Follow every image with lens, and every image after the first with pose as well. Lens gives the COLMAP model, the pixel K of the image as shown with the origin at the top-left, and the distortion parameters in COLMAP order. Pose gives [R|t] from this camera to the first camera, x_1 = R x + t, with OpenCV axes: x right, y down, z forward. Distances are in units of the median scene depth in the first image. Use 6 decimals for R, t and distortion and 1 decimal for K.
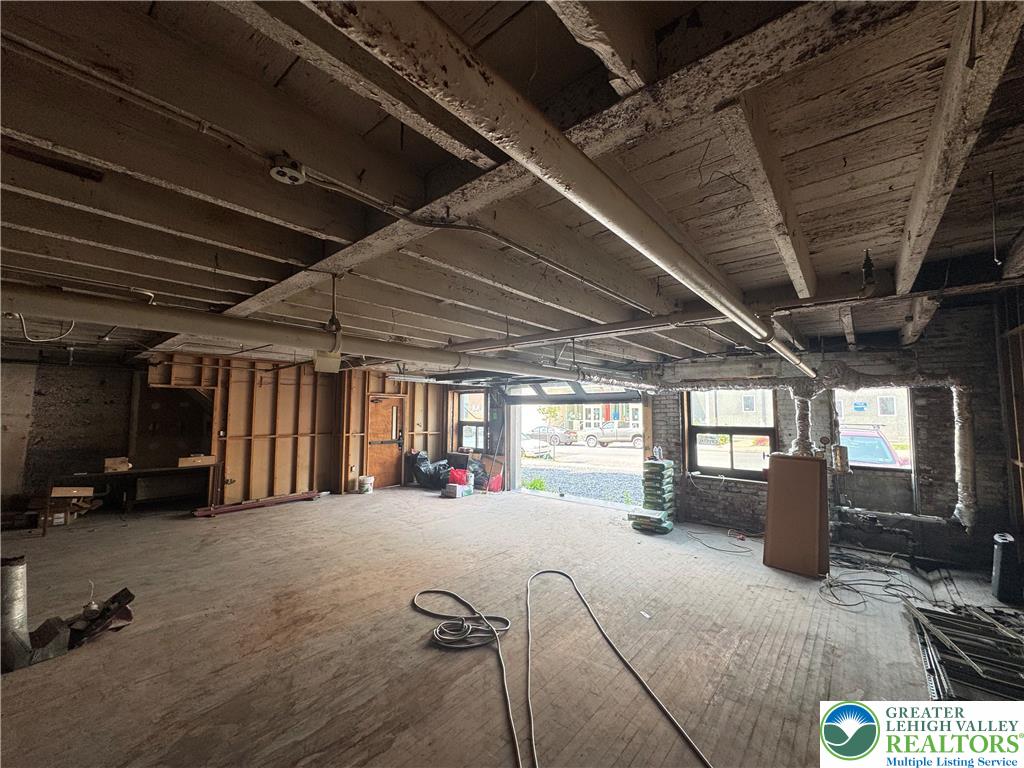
lens RADIAL K [[408.6, 0, 511.5], [0, 408.6, 382.1], [0, 0, 1]] dist [-0.004024, 0.000486]
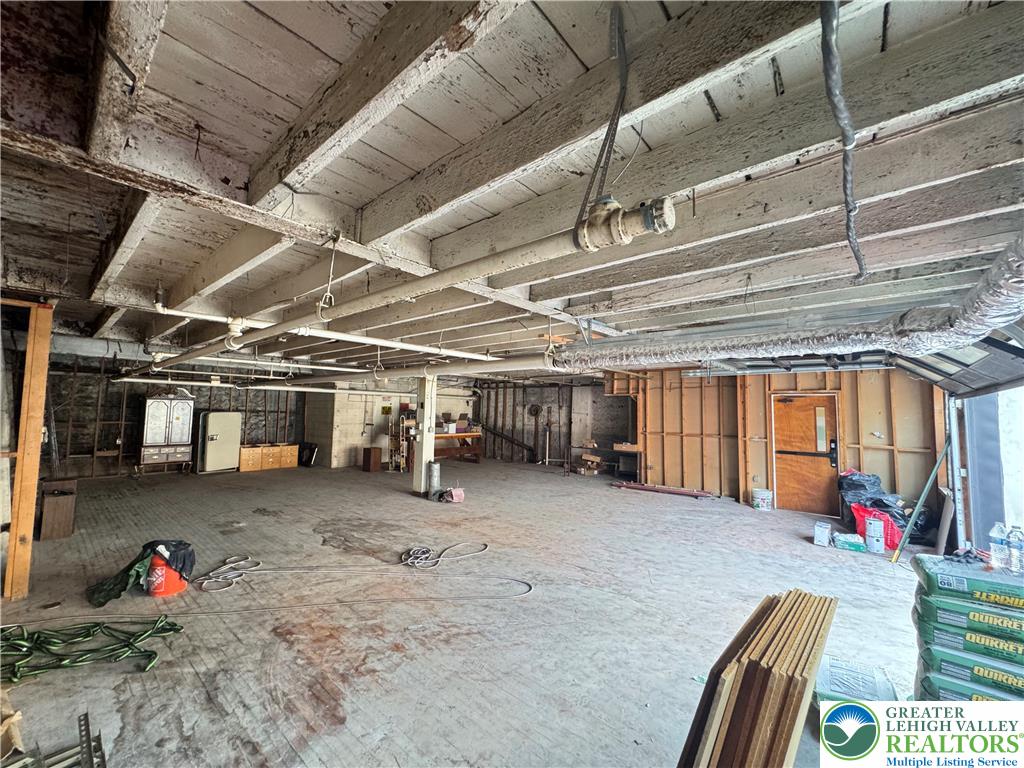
lens RADIAL K [[408.6, 0, 509.7], [0, 408.6, 383.4], [0, 0, 1]] dist [-0.004024, 0.000486]
pose [[-0.007984, -0.071218, -0.997429, 0.676930], [0.056610, 0.995829, -0.071556, 0.056830], [0.998364, -0.057035, -0.003919, 0.663350]]
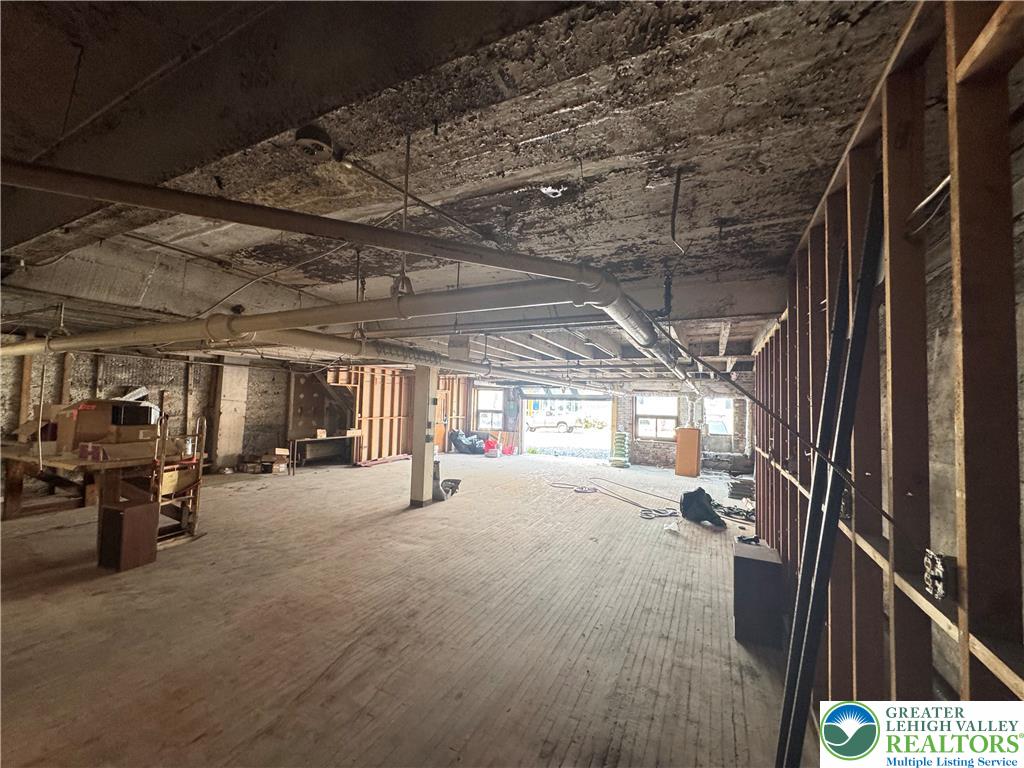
lens RADIAL K [[408.6, 0, 511.3], [0, 408.6, 380.9], [0, 0, 1]] dist [-0.004024, 0.000486]
pose [[0.969035, 0.033121, 0.244691, -0.607512], [-0.039167, 0.999035, 0.019886, -0.063013], [-0.243796, -0.028854, 0.969397, -0.699891]]
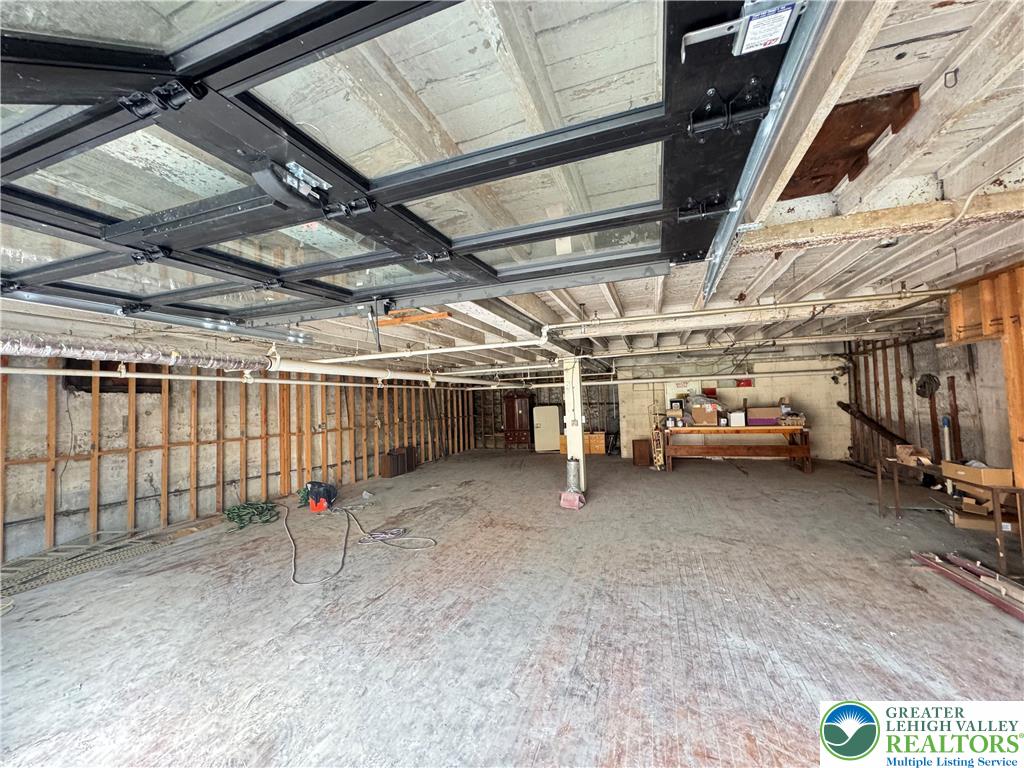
lens RADIAL K [[408.6, 0, 511.1], [0, 408.6, 383.9], [0, 0, 1]] dist [-0.004024, 0.000486]
pose [[-0.930518, 0.014521, -0.365957, 0.007535], [0.061036, 0.991389, -0.115857, 0.106353], [0.361123, -0.130143, -0.923392, 1.379382]]
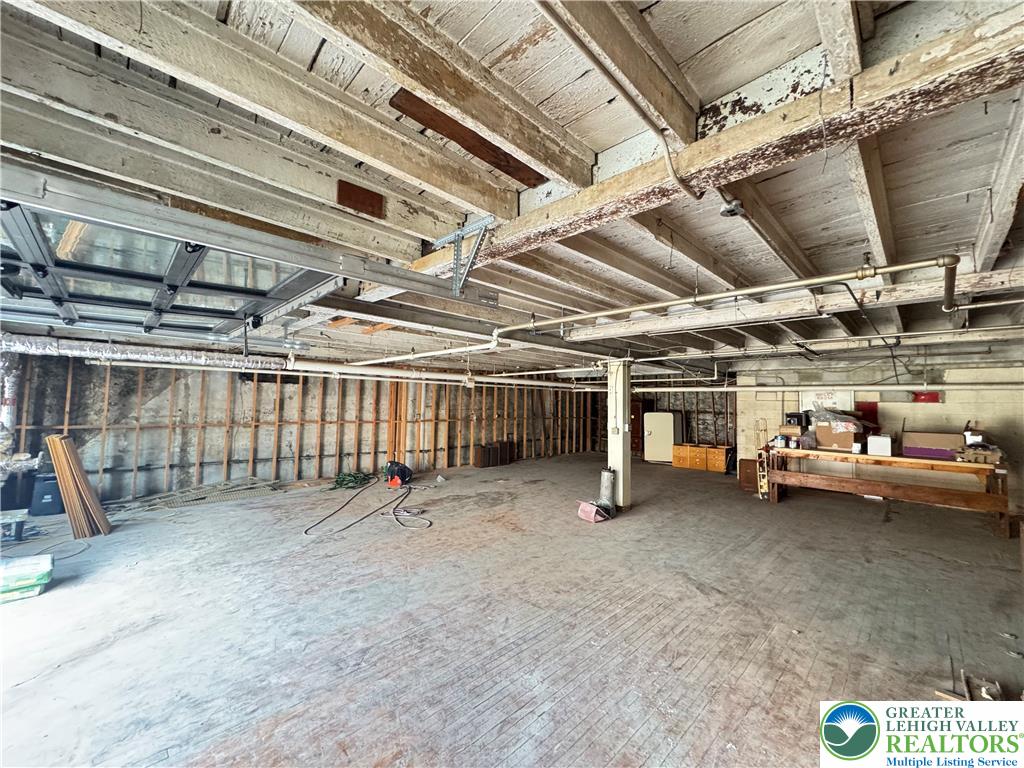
lens RADIAL K [[408.6, 0, 510.9], [0, 408.6, 384.8], [0, 0, 1]] dist [-0.004024, 0.000486]
pose [[-0.996626, -0.018907, 0.079871, -0.370507], [-0.028506, 0.992266, -0.120808, 0.110011], [-0.076969, -0.122677, -0.989457, 1.450001]]
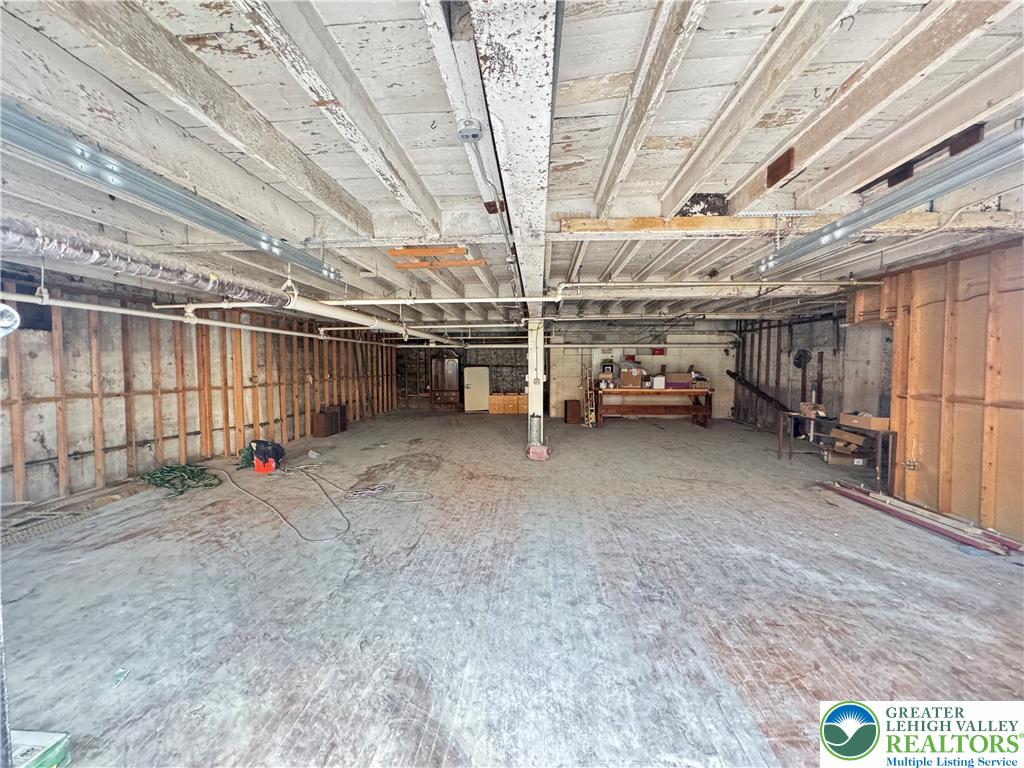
lens RADIAL K [[408.6, 0, 510.8], [0, 408.6, 385.0], [0, 0, 1]] dist [-0.004024, 0.000486]
pose [[-0.800404, 0.028803, -0.598768, 0.196898], [0.044951, 0.998917, -0.012037, 0.114010], [0.597773, -0.036550, -0.800832, 1.291766]]
